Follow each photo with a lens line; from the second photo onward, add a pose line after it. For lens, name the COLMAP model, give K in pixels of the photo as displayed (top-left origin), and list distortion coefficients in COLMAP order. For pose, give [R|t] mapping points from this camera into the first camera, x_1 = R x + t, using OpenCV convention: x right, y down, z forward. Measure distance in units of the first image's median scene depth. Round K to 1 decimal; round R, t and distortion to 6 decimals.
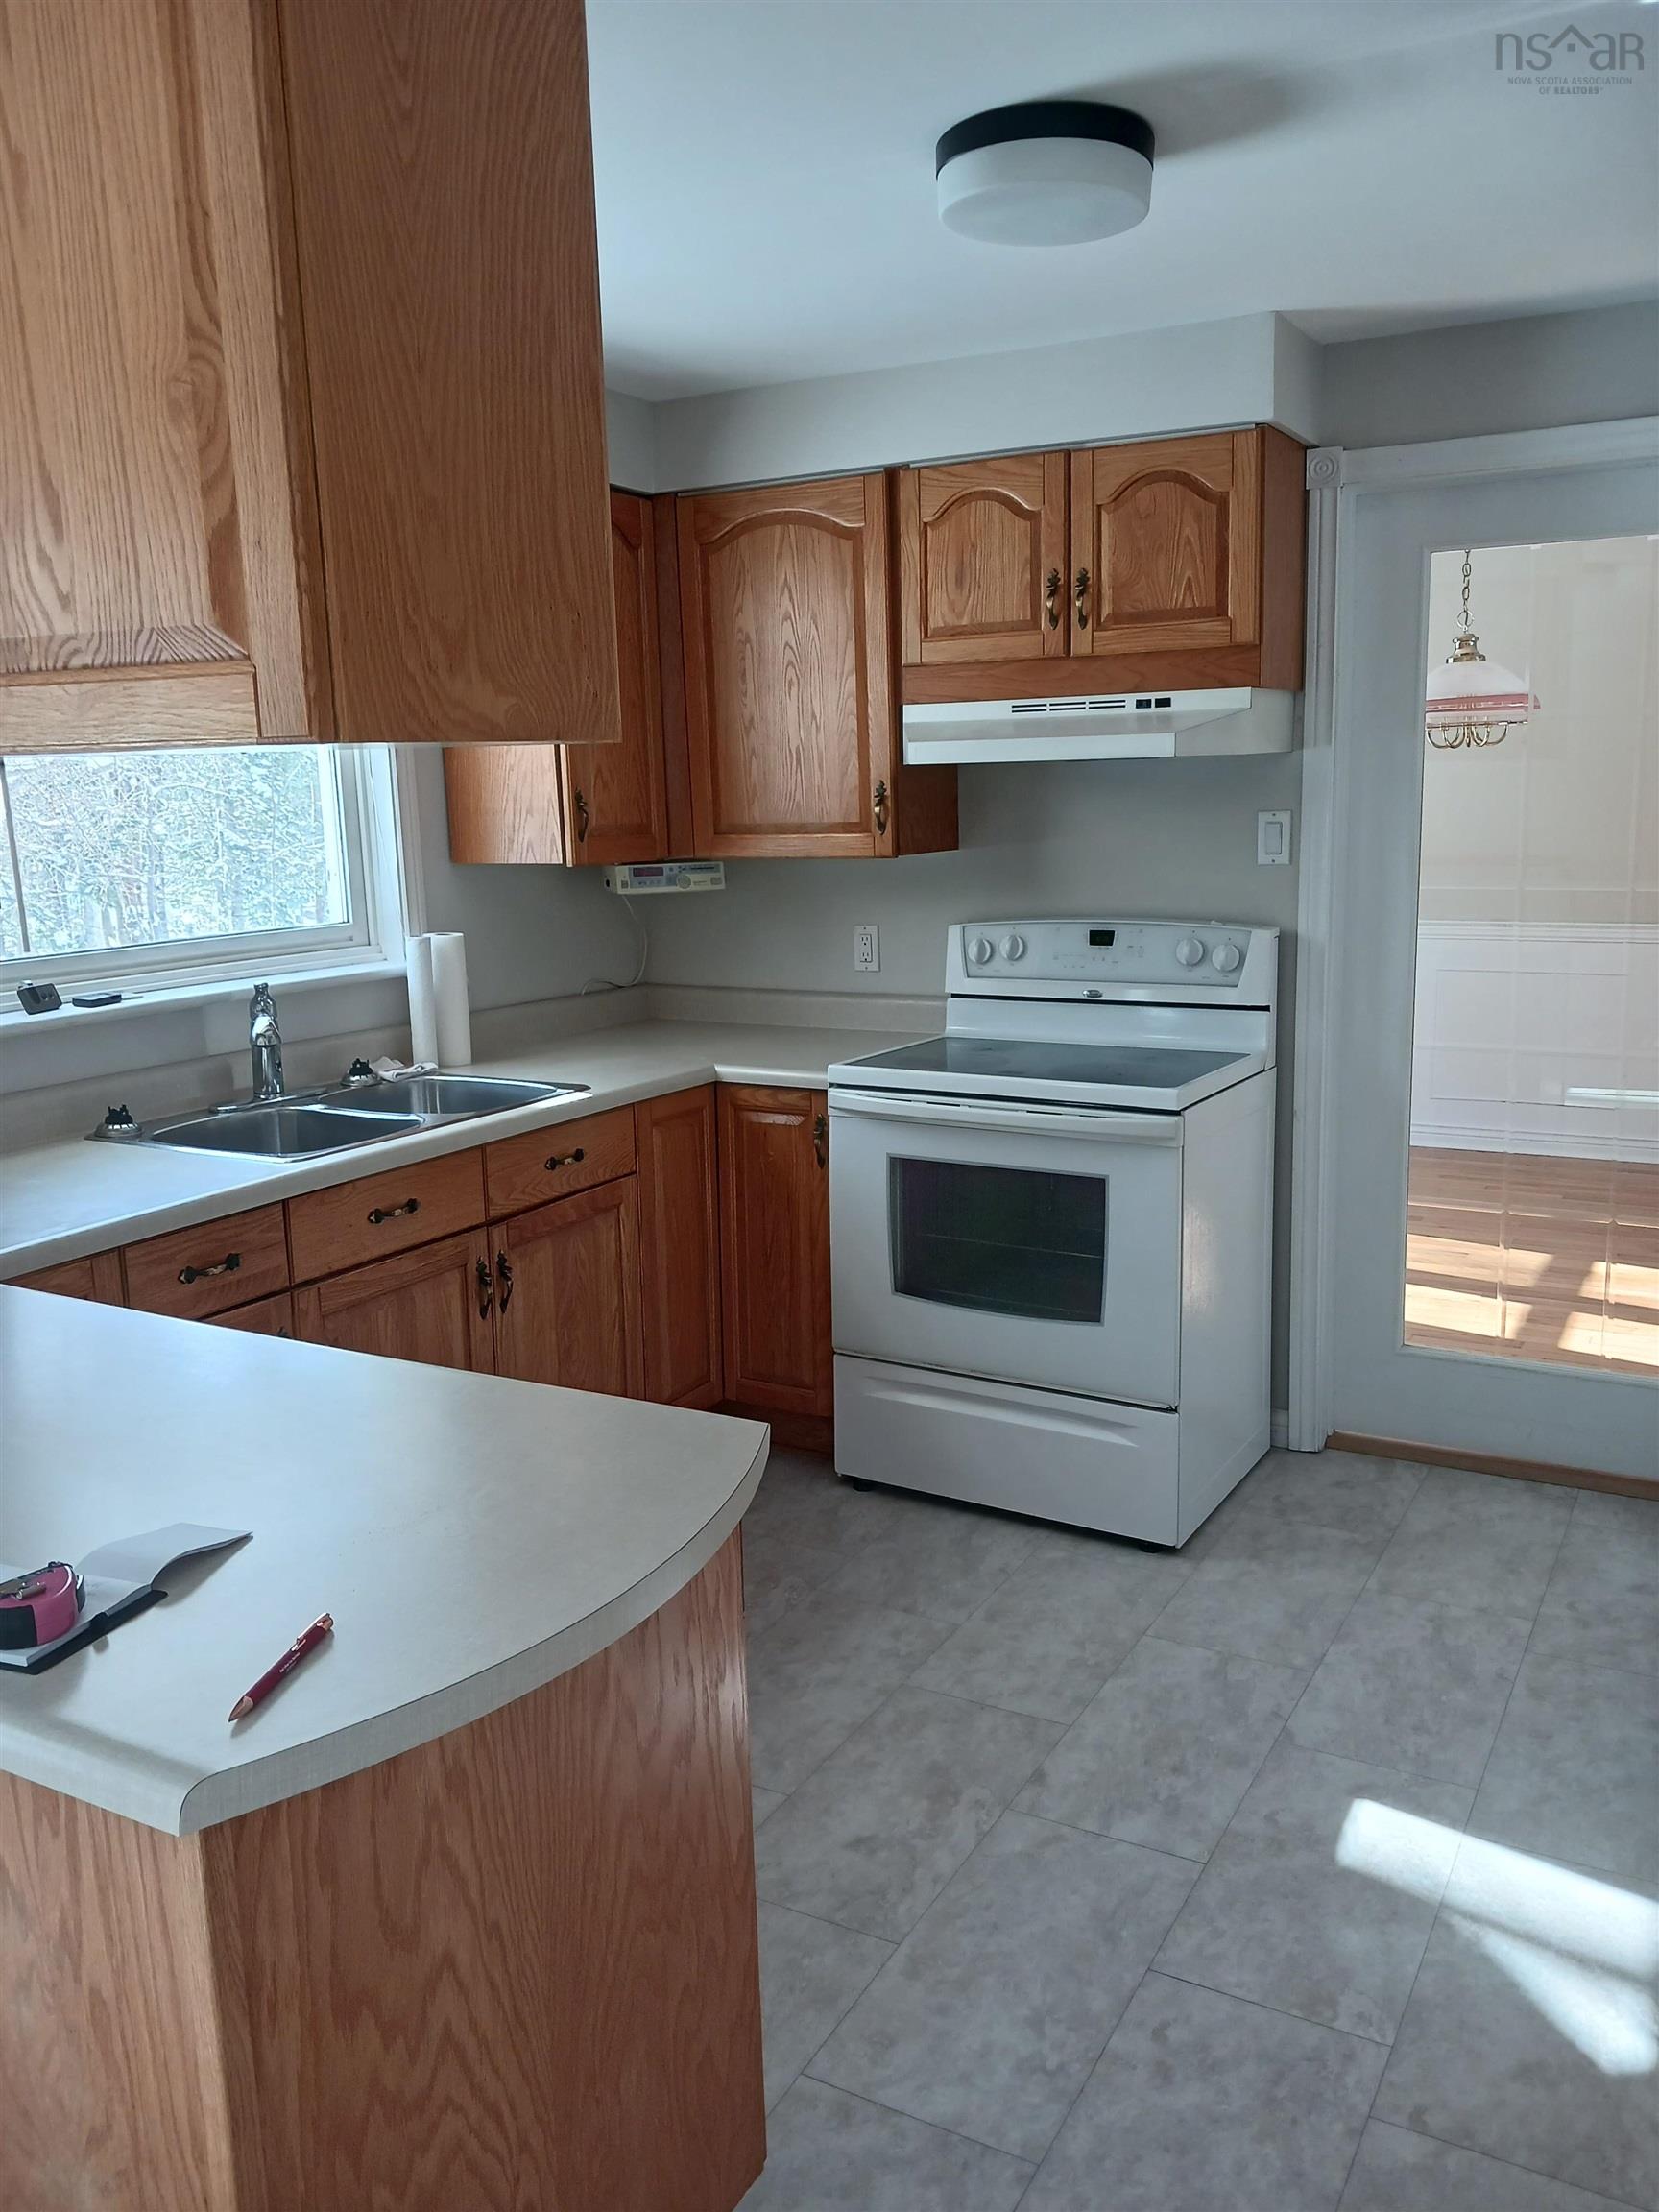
lens RADIAL K [[1755.1, 0, 903.4], [0, 1755.1, 1140.7], [0, 0, 1]] dist [0.257906, -0.577056]
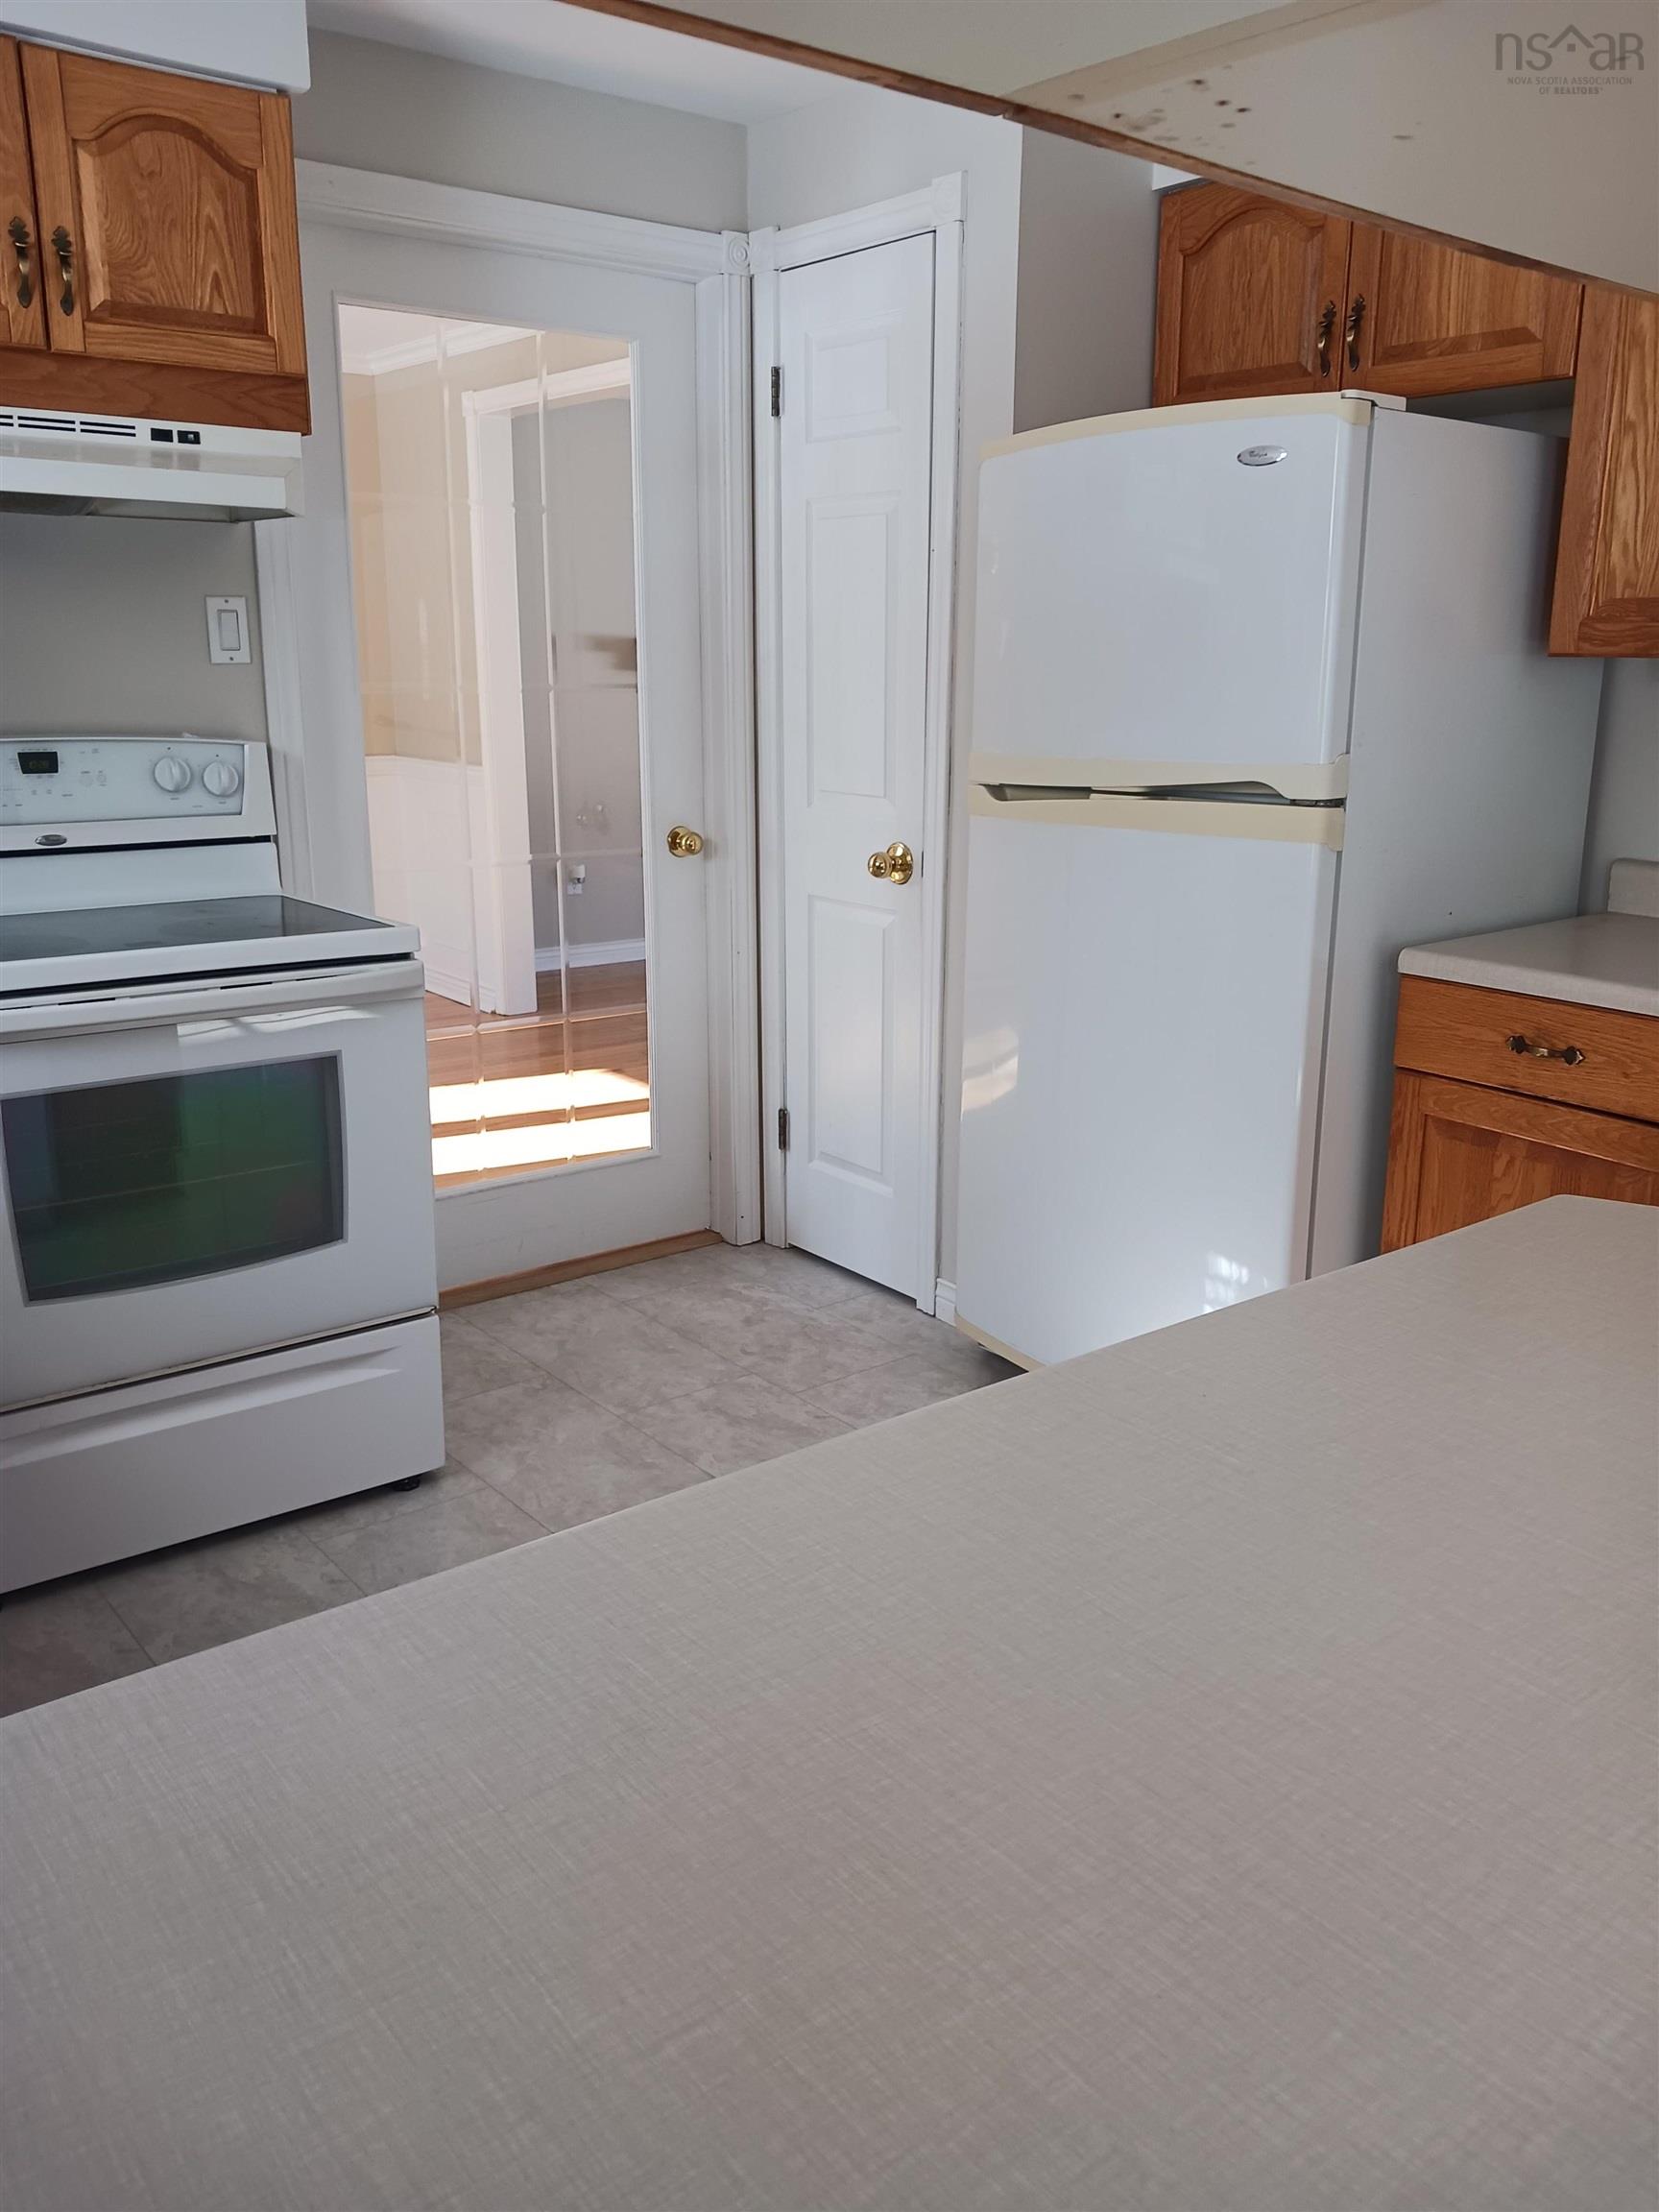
lens RADIAL K [[1743.3, 0, 829.5], [0, 1743.3, 1106.0], [0, 0, 1]] dist [0.094666, -0.052795]
pose [[0.419607, -0.214750, 0.881937, -0.464857], [0.174902, 0.972532, 0.153596, -0.036160], [-0.890696, 0.089802, 0.445641, 0.436444]]
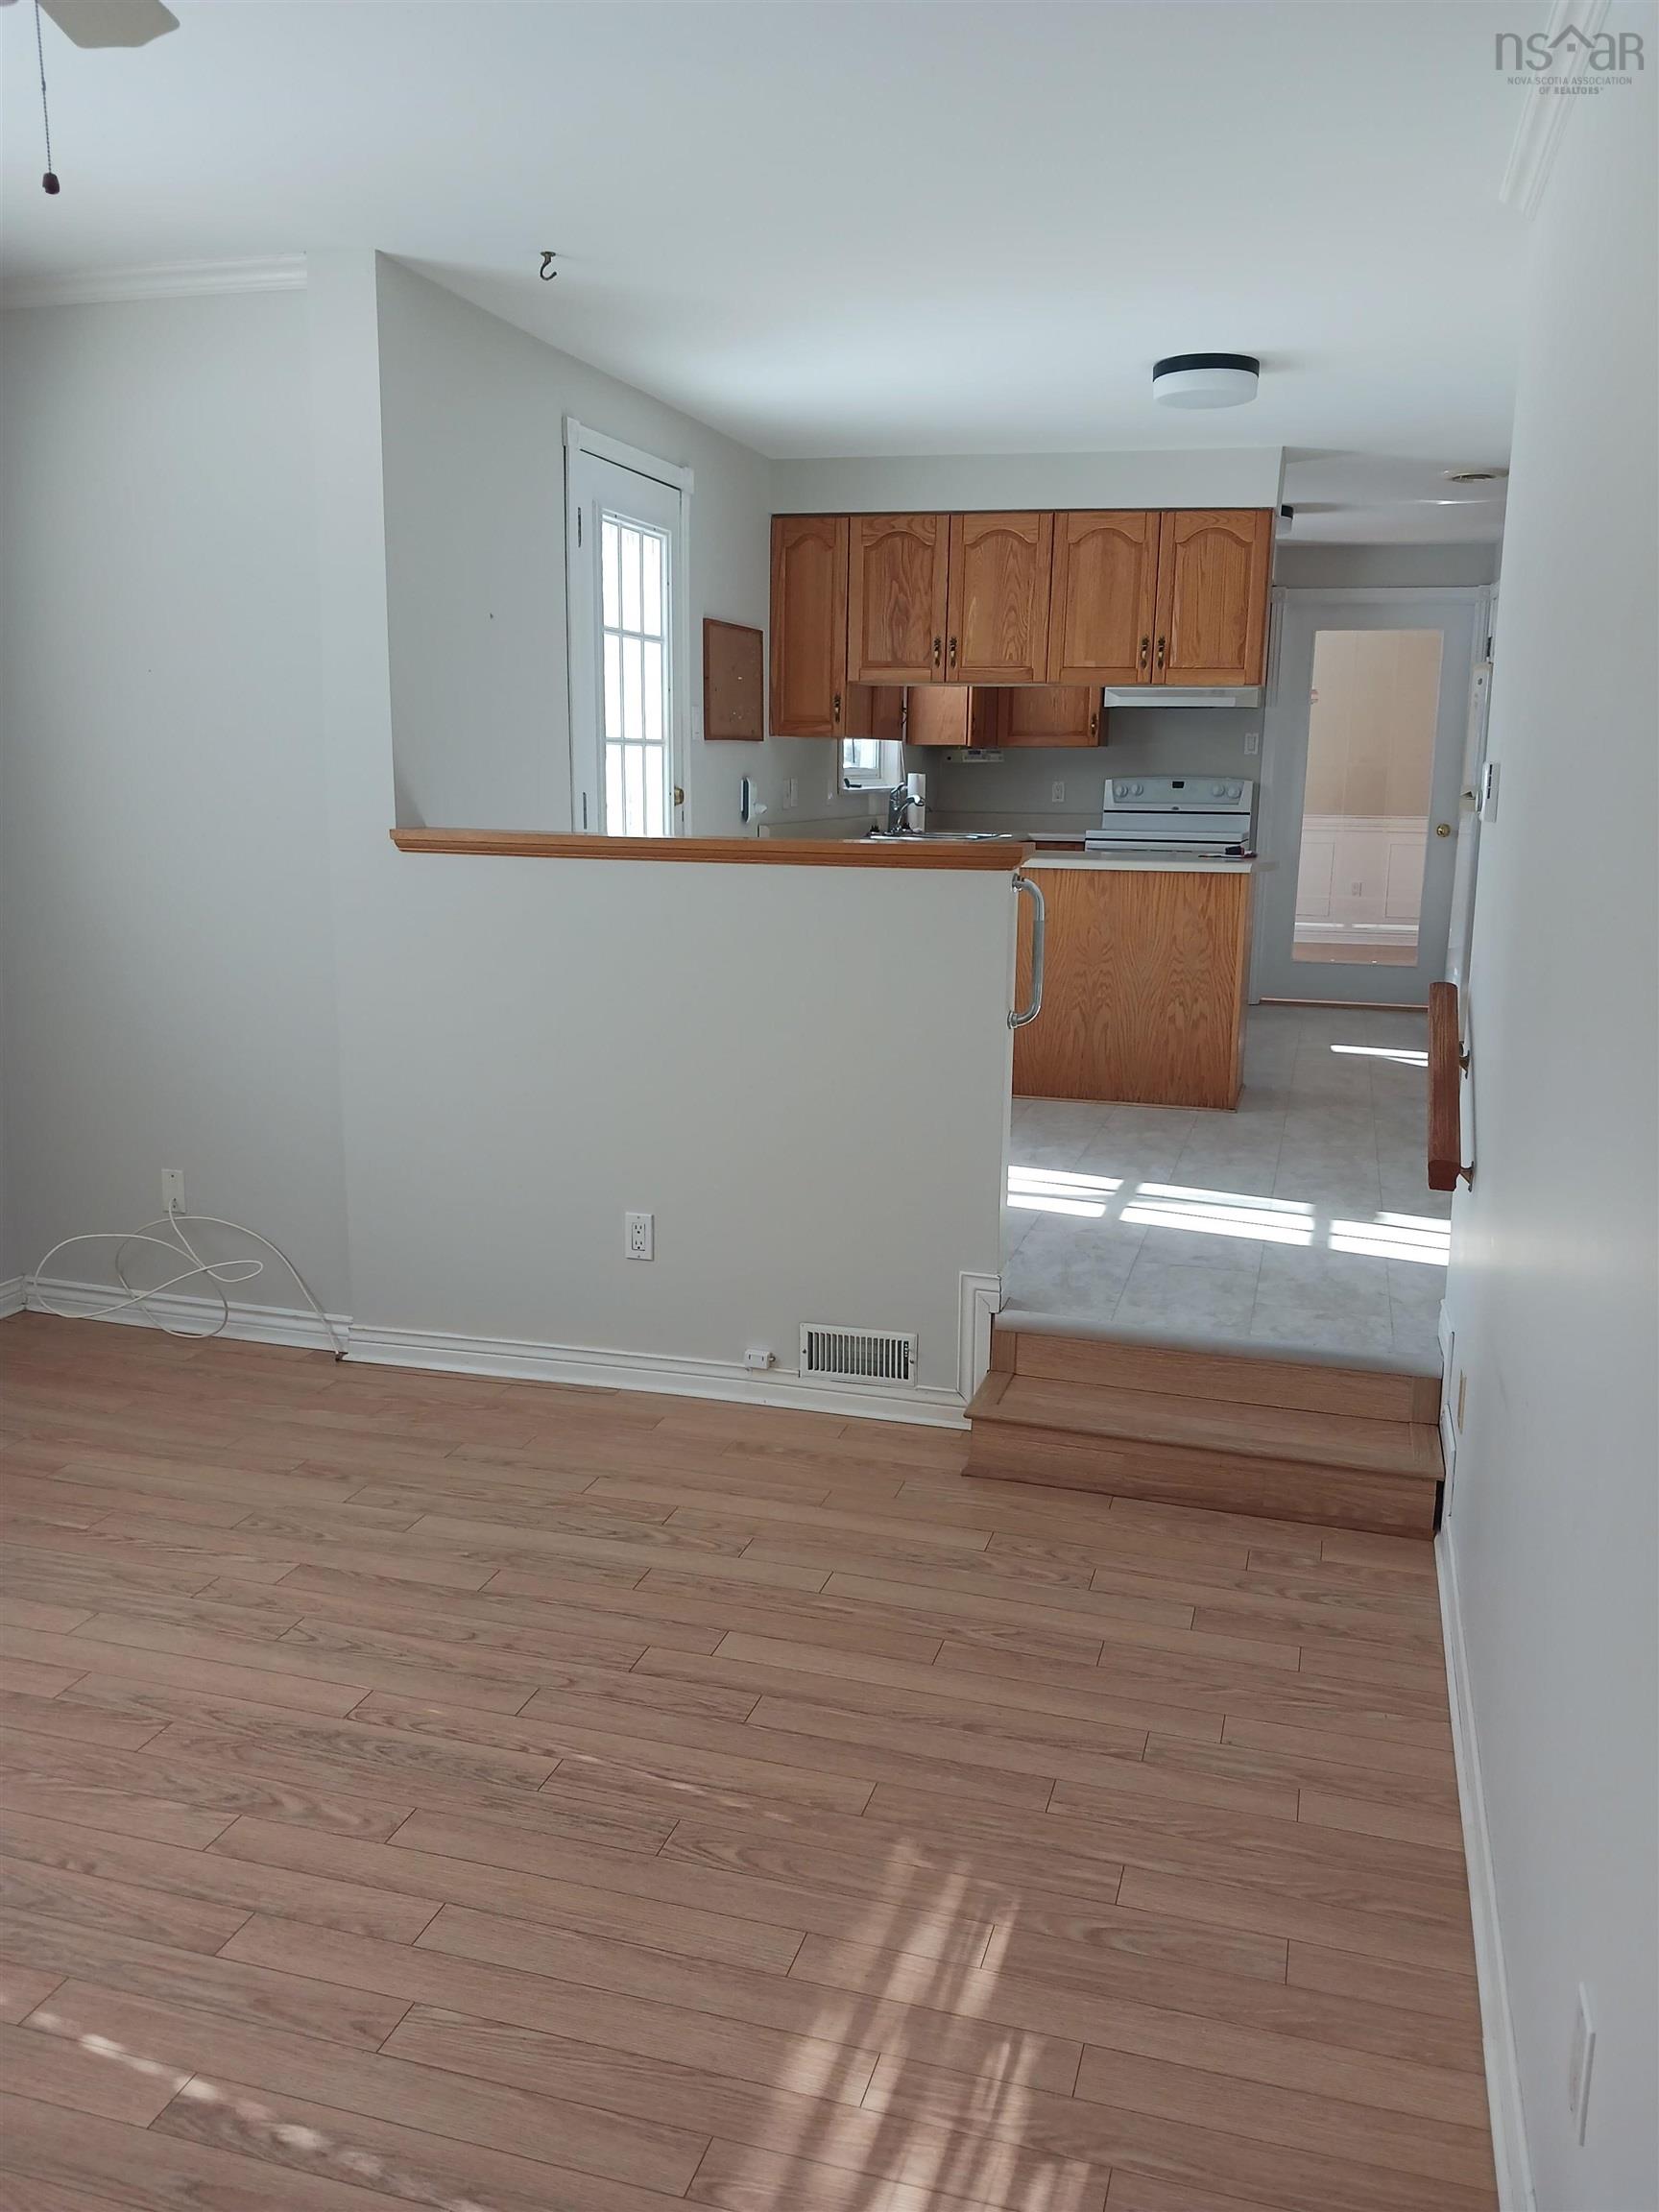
lens RADIAL K [[1755.1, 0, 903.4], [0, 1755.1, 1140.7], [0, 0, 1]] dist [0.257906, -0.577056]
pose [[0.974363, -0.011459, 0.224691, -0.858170], [0.008070, 0.999839, 0.015996, 0.349118], [-0.224839, -0.013773, 0.974299, -1.354752]]
